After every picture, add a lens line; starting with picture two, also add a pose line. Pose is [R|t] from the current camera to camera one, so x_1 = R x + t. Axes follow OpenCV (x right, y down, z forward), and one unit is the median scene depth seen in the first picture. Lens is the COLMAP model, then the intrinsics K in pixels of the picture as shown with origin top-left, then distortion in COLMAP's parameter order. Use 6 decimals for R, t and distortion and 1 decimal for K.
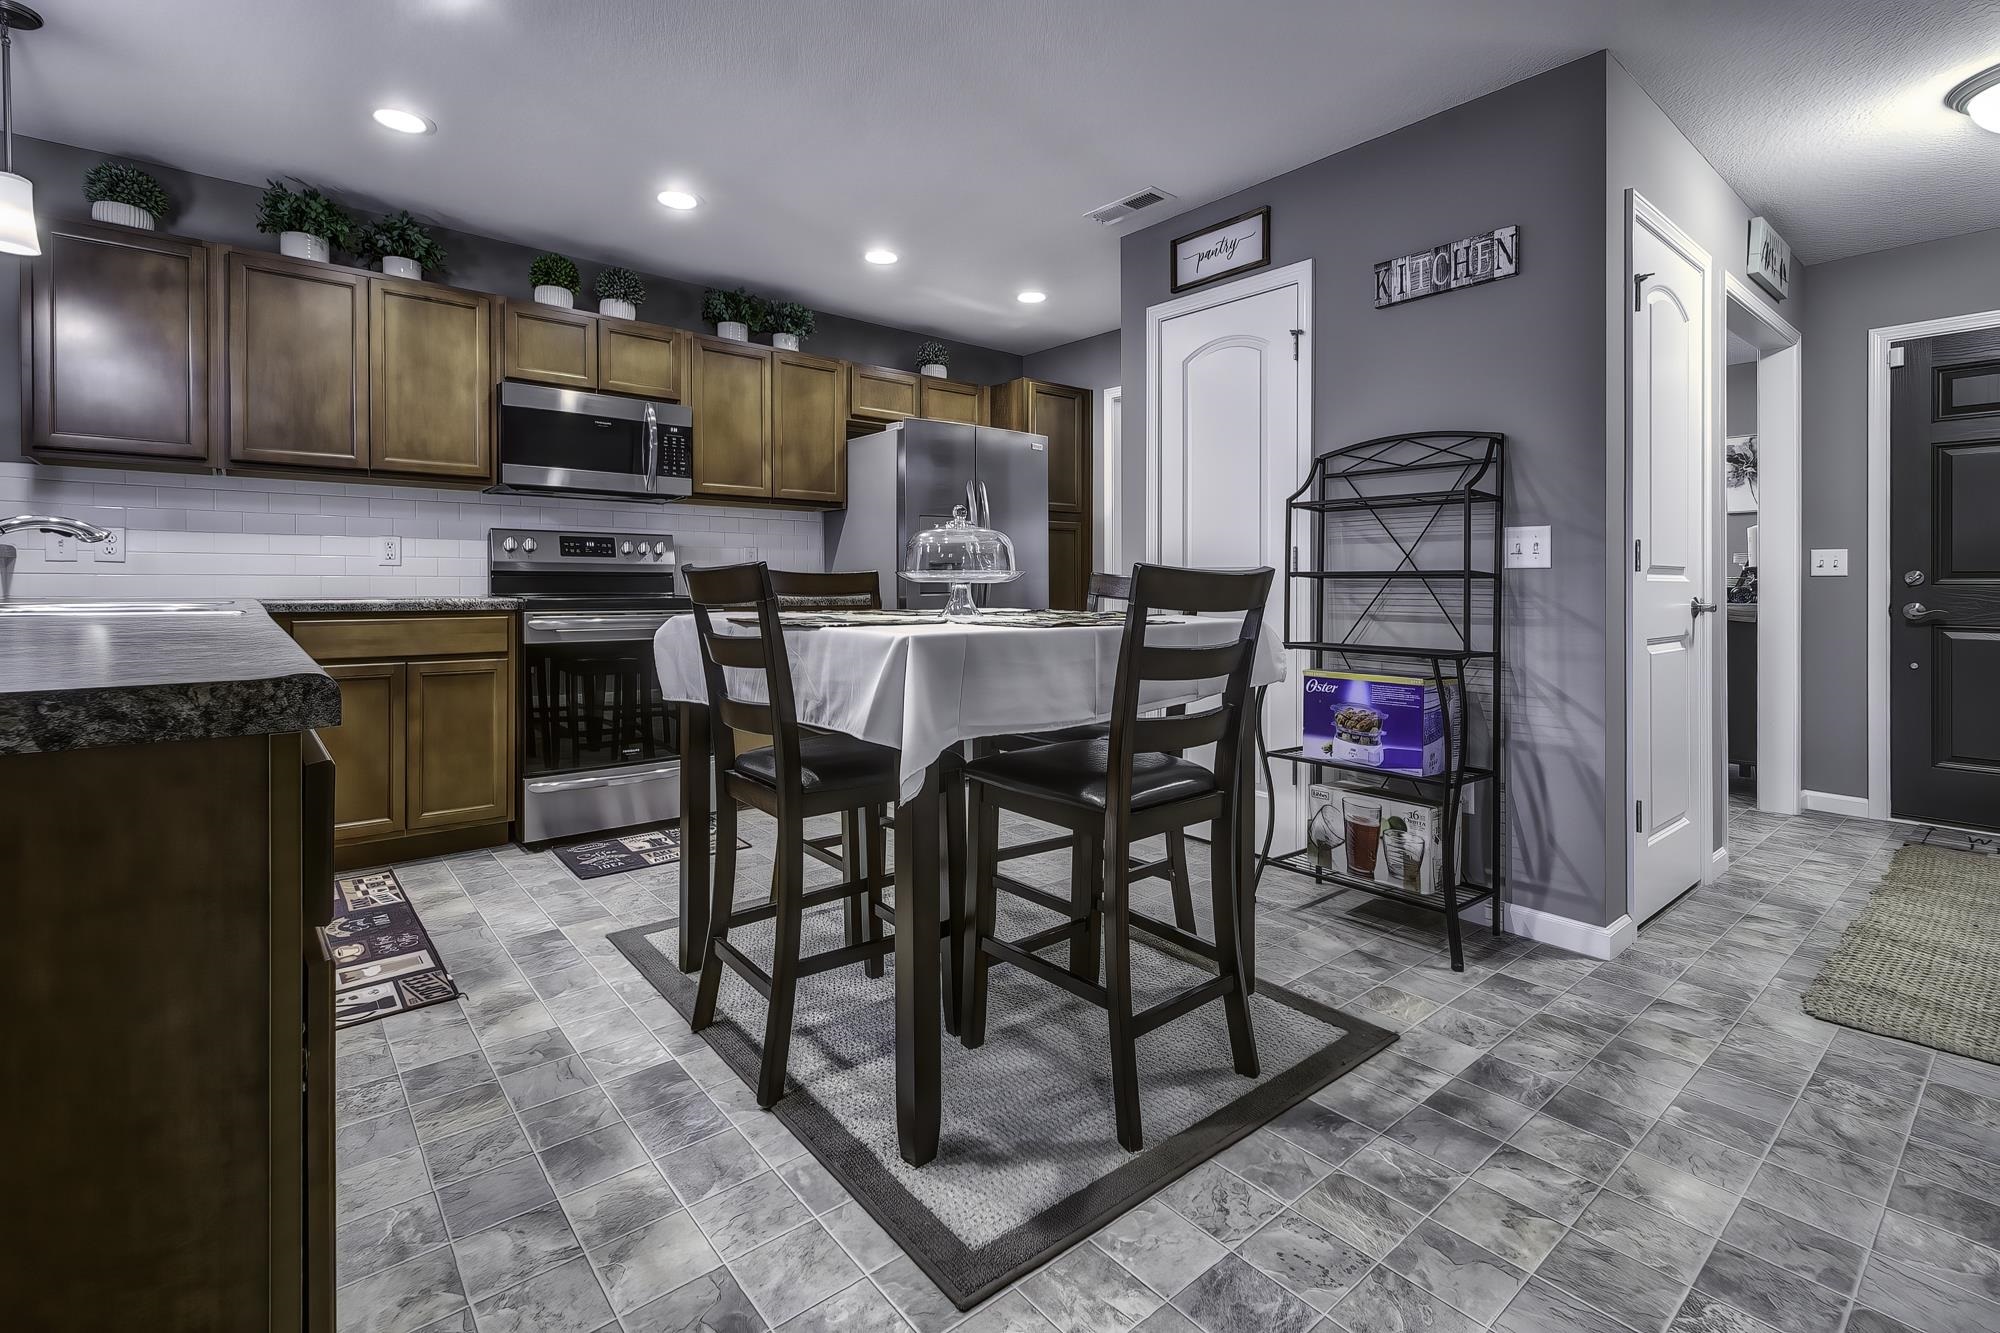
lens RADIAL K [[922.6, 0, 1004.1], [0, 922.6, 586.3], [0, 0, 1]] dist [0.000100, -0.000341]
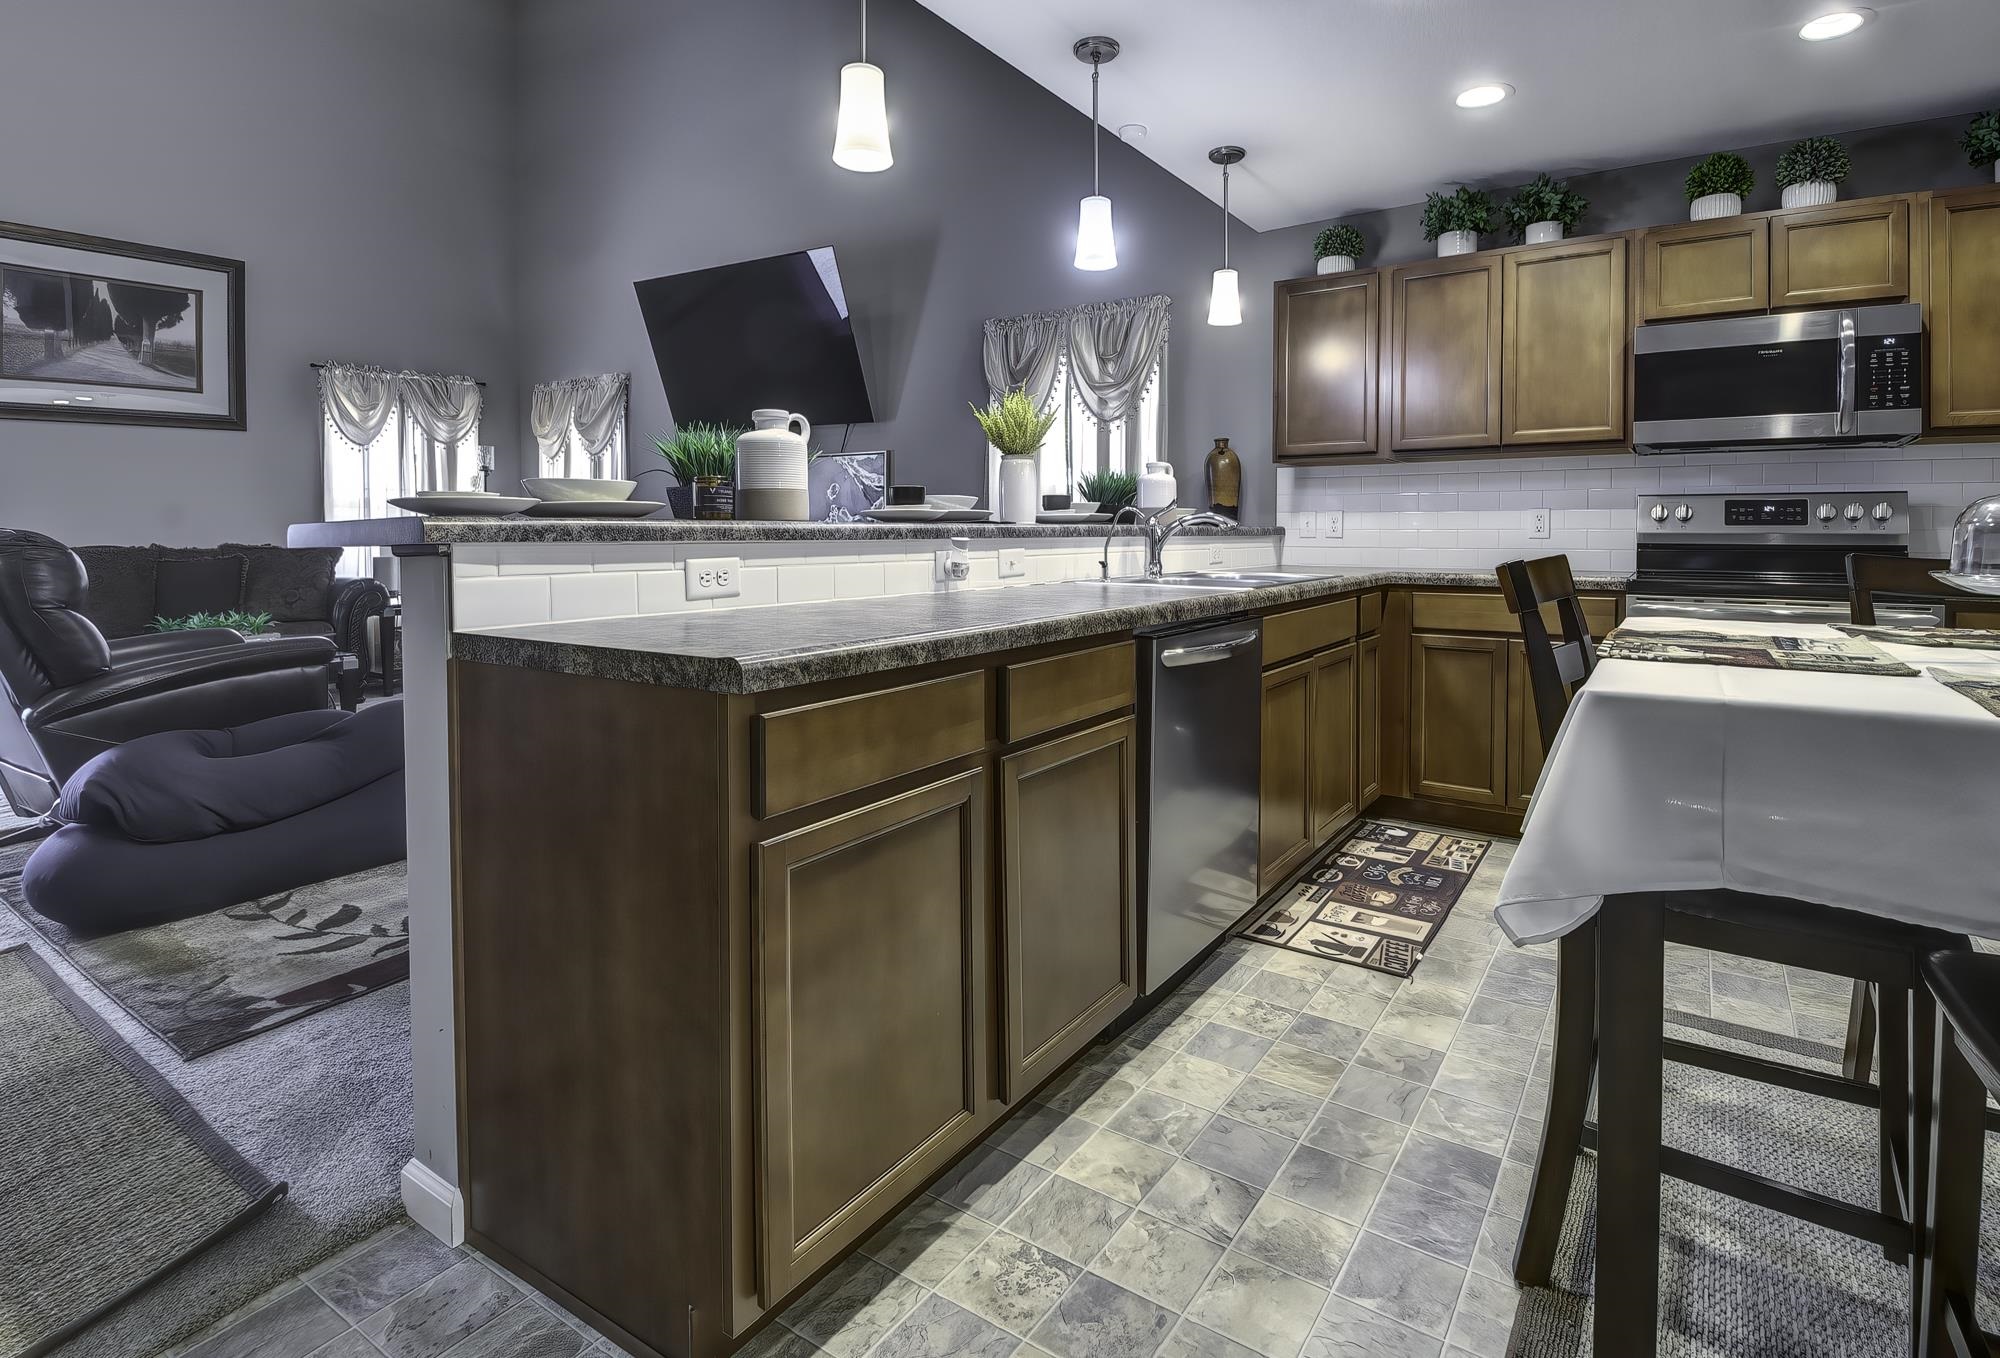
lens RADIAL K [[957.8, 0, 1004.4], [0, 957.8, 556.5], [0, 0, 1]] dist [0.000990, -0.000454]
pose [[0.257837, 0.021709, -0.965944, 0.195741], [-0.003078, 0.999761, 0.021648, -0.024707], [0.966183, -0.002608, 0.257842, 0.197448]]
